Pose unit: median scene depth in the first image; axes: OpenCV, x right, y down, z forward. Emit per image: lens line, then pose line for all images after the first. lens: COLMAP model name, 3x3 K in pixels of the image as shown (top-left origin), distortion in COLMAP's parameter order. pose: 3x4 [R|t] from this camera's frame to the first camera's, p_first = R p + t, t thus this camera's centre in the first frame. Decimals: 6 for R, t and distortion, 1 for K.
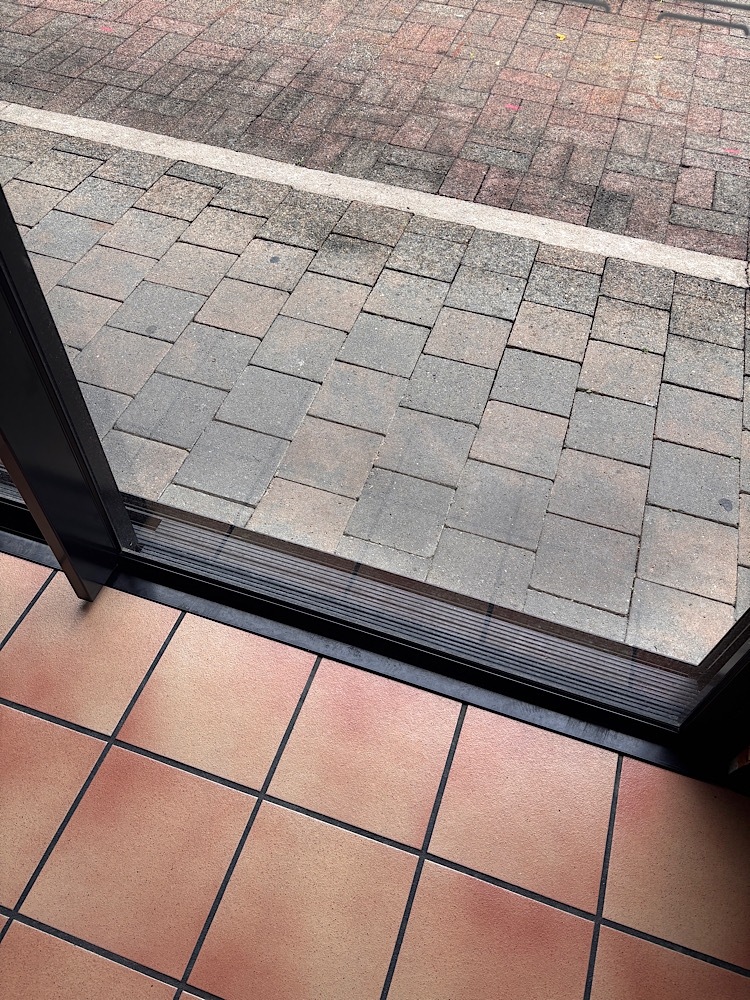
lens RADIAL K [[752.6, 0, 376.7], [0, 752.6, 500.3], [0, 0, 1]] dist [0.018175, -0.007947]
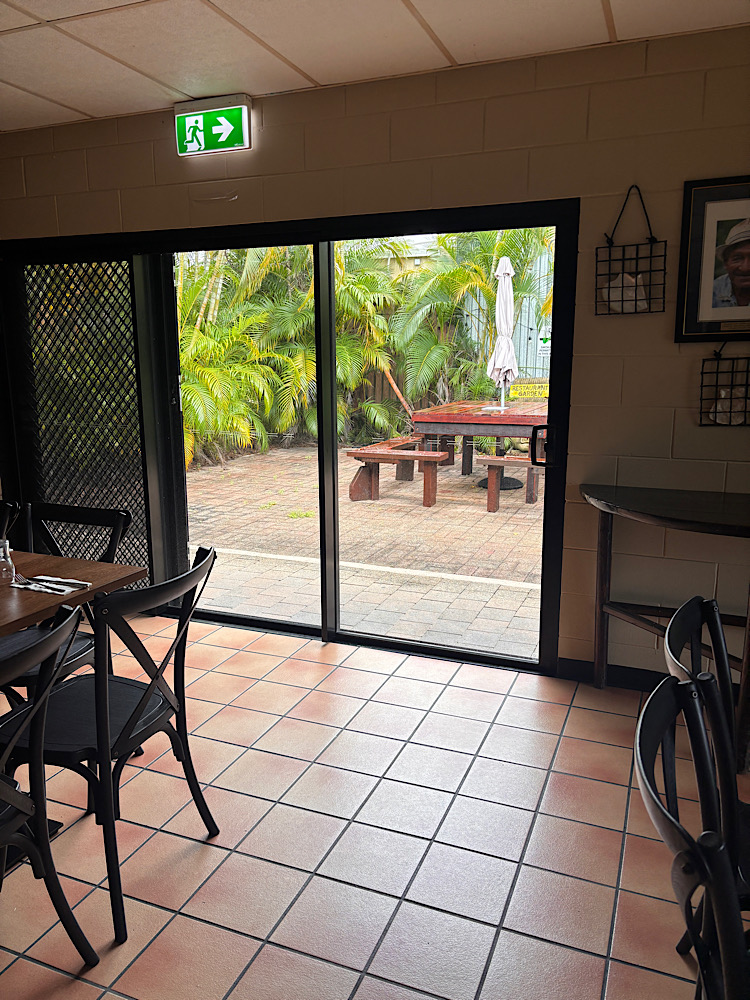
lens RADIAL K [[752.6, 0, 373.8], [0, 752.6, 498.5], [0, 0, 1]] dist [0.018175, -0.007947]
pose [[0.997148, -0.035042, -0.066846, 0.000333], [-0.018754, 0.742860, -0.669184, 0.897541], [0.073107, 0.668529, 0.740084, -0.784026]]
